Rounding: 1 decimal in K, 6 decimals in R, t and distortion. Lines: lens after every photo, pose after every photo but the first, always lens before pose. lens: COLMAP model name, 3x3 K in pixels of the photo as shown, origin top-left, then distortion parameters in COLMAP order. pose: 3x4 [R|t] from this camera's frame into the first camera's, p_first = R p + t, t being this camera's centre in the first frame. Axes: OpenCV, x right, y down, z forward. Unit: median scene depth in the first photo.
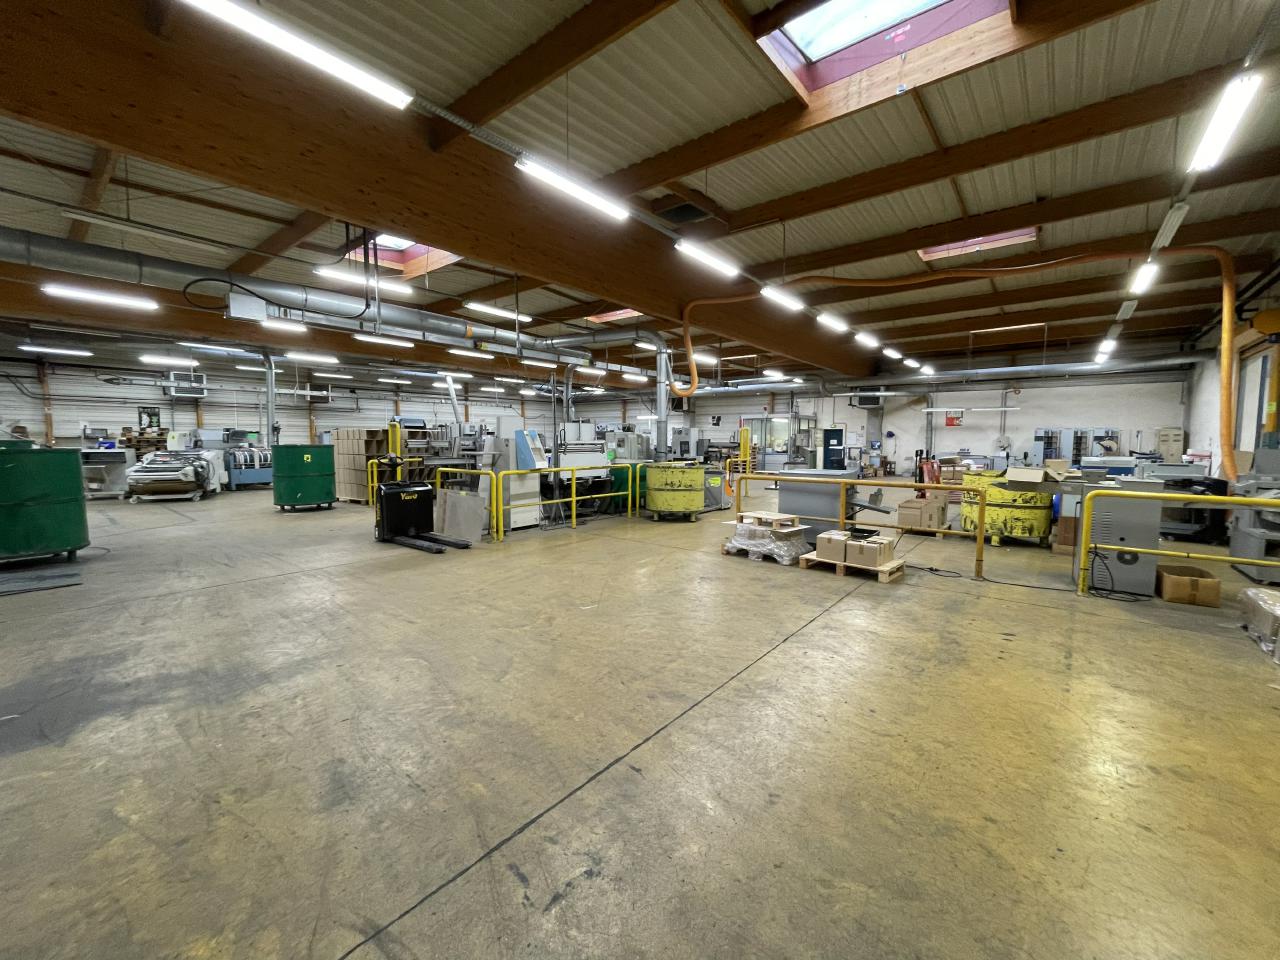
lens RADIAL K [[521.9, 0, 638.0], [0, 521.9, 474.1], [0, 0, 1]] dist [-0.000986, -0.000533]
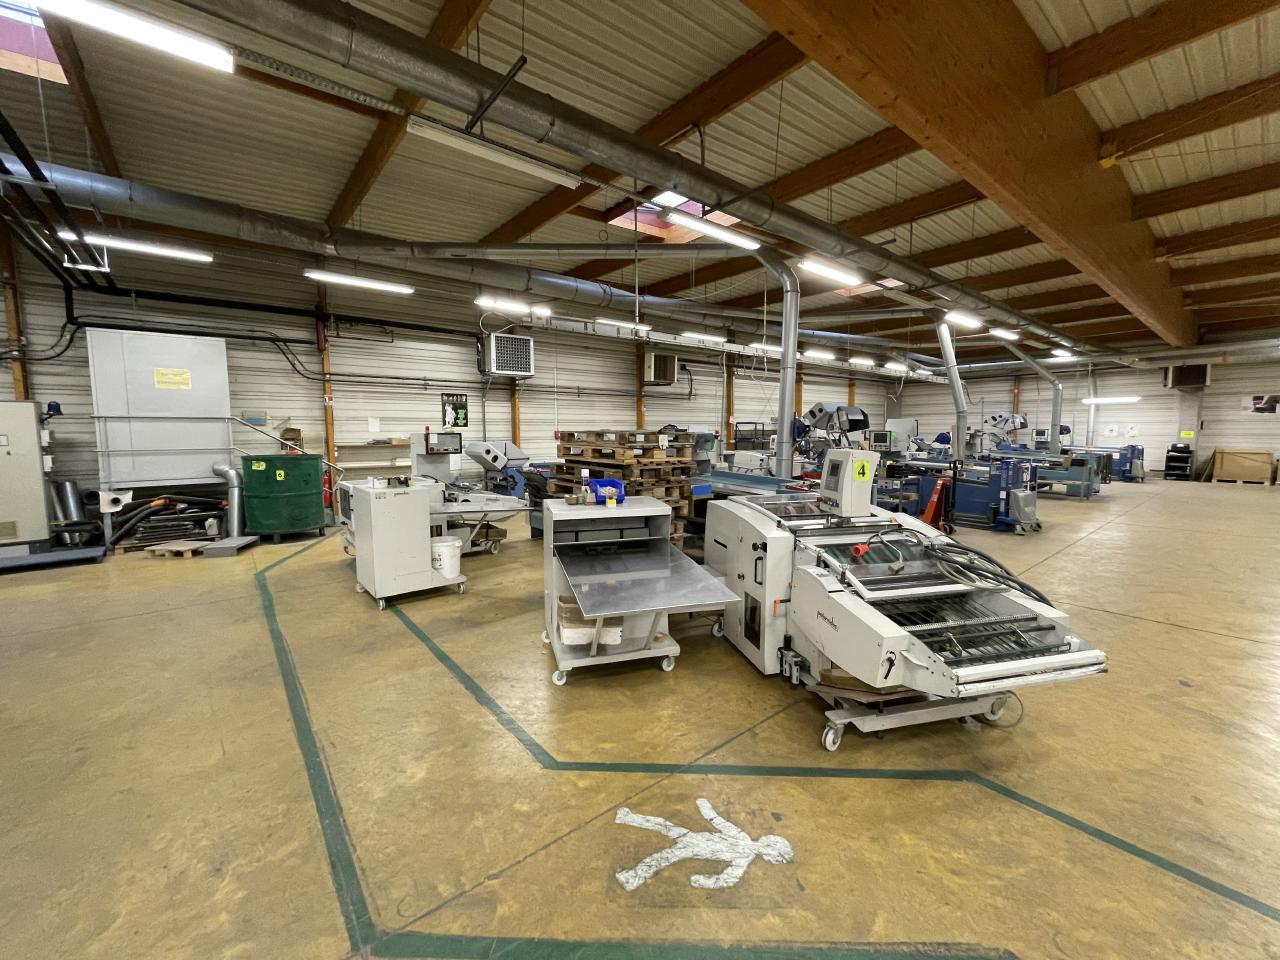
lens RADIAL K [[521.9, 0, 640.4], [0, 521.9, 481.3], [0, 0, 1]] dist [-0.000986, -0.000533]
pose [[0.978550, 0.010974, -0.205717, -0.647671], [-0.004950, 0.999544, 0.029772, -0.049210], [0.205950, -0.028115, 0.978158, 0.479717]]
